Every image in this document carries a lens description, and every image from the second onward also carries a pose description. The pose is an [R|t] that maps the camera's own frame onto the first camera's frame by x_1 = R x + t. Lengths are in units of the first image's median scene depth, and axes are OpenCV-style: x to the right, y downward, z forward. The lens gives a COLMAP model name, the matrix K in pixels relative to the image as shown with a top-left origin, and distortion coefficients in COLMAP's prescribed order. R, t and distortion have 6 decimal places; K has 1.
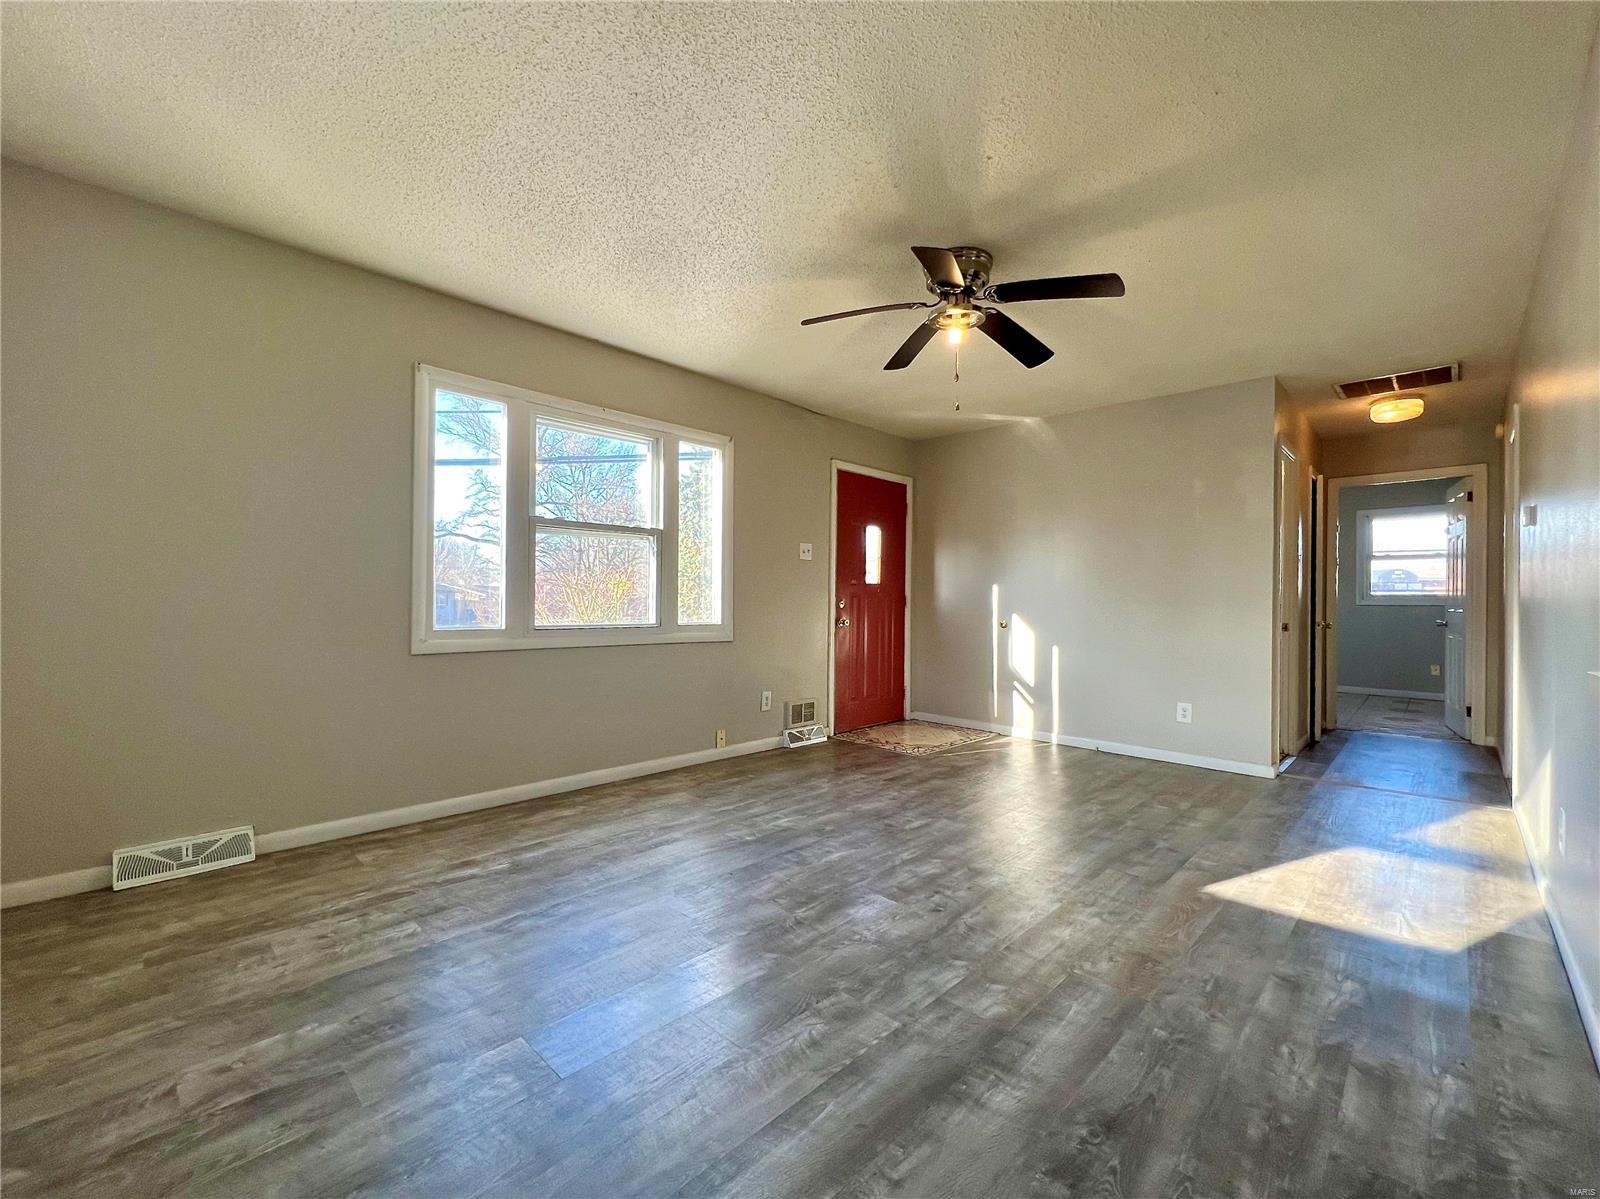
lens RADIAL K [[648.4, 0, 793.0], [0, 648.4, 603.6], [0, 0, 1]] dist [0.008308, -0.001206]
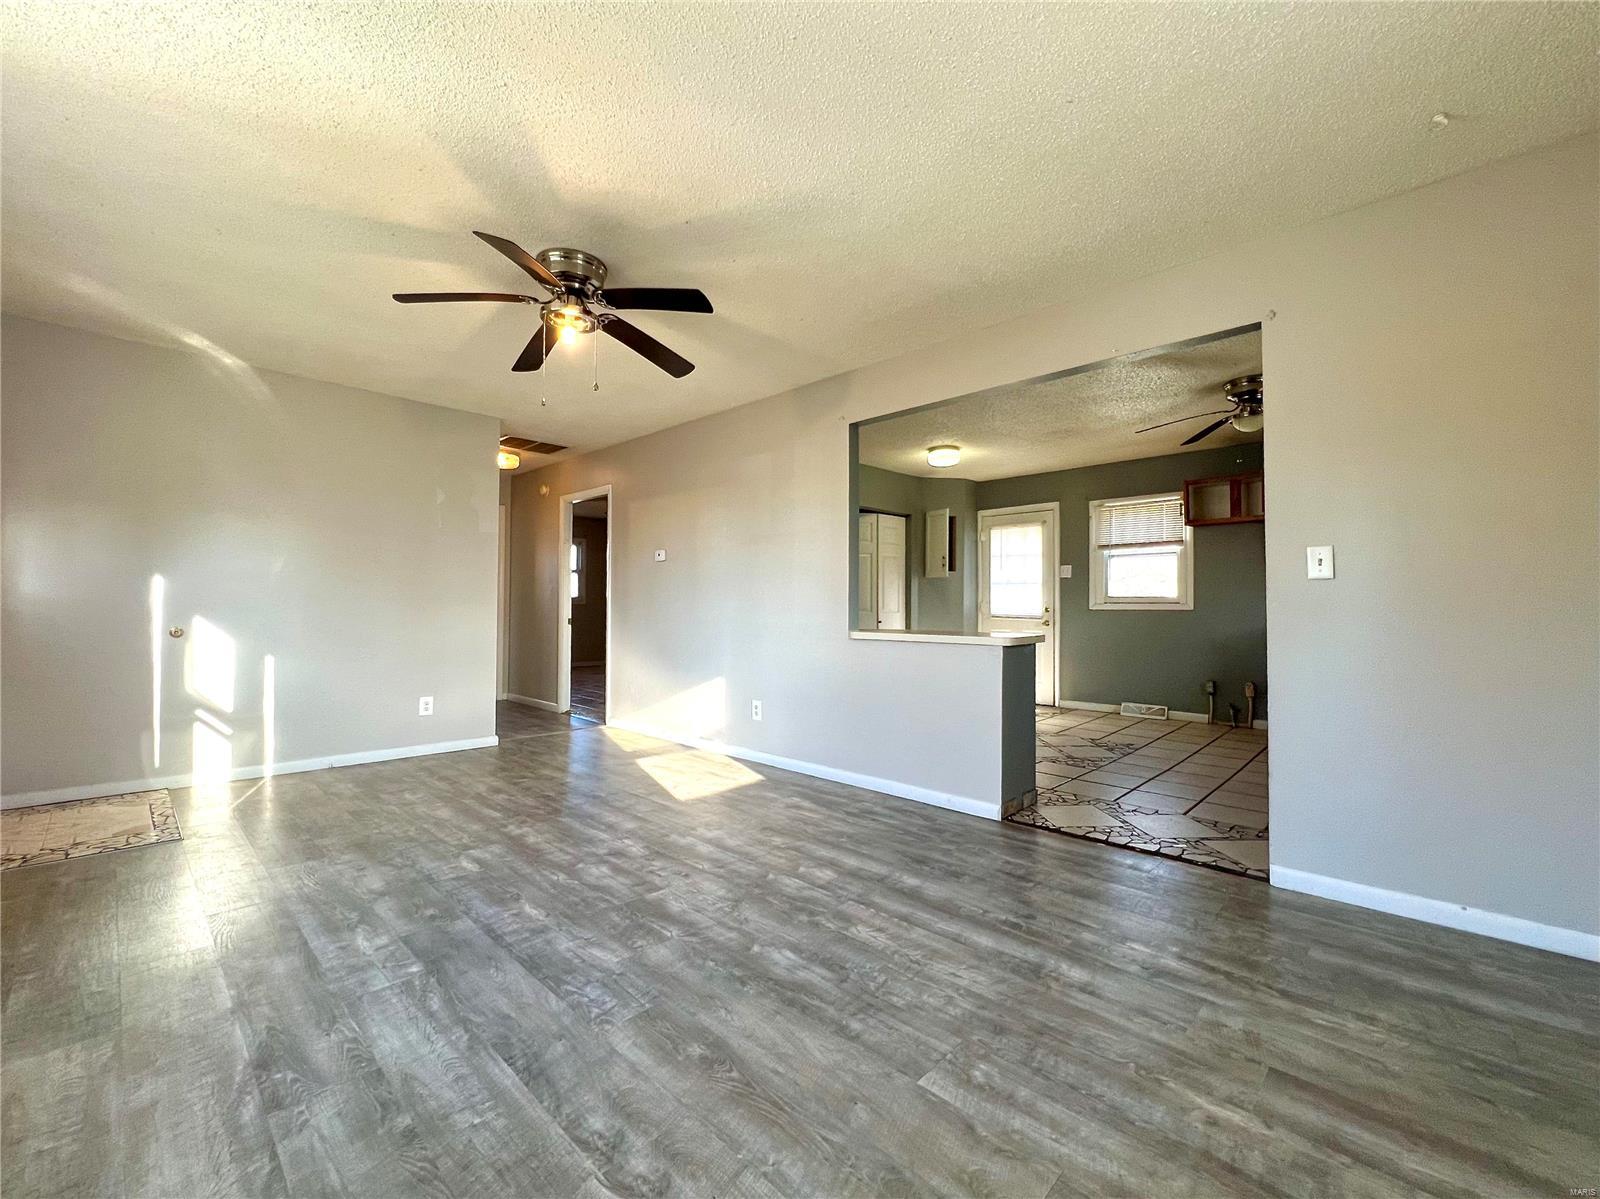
lens RADIAL K [[646.8, 0, 794.9], [0, 646.8, 599.4], [0, 0, 1]] dist [0.001012, 0.000133]
pose [[0.035552, 0.003060, 0.999363, -0.737816], [-0.001670, 0.999994, -0.003002, -0.005382], [-0.999366, -0.001562, 0.035556, 0.630129]]
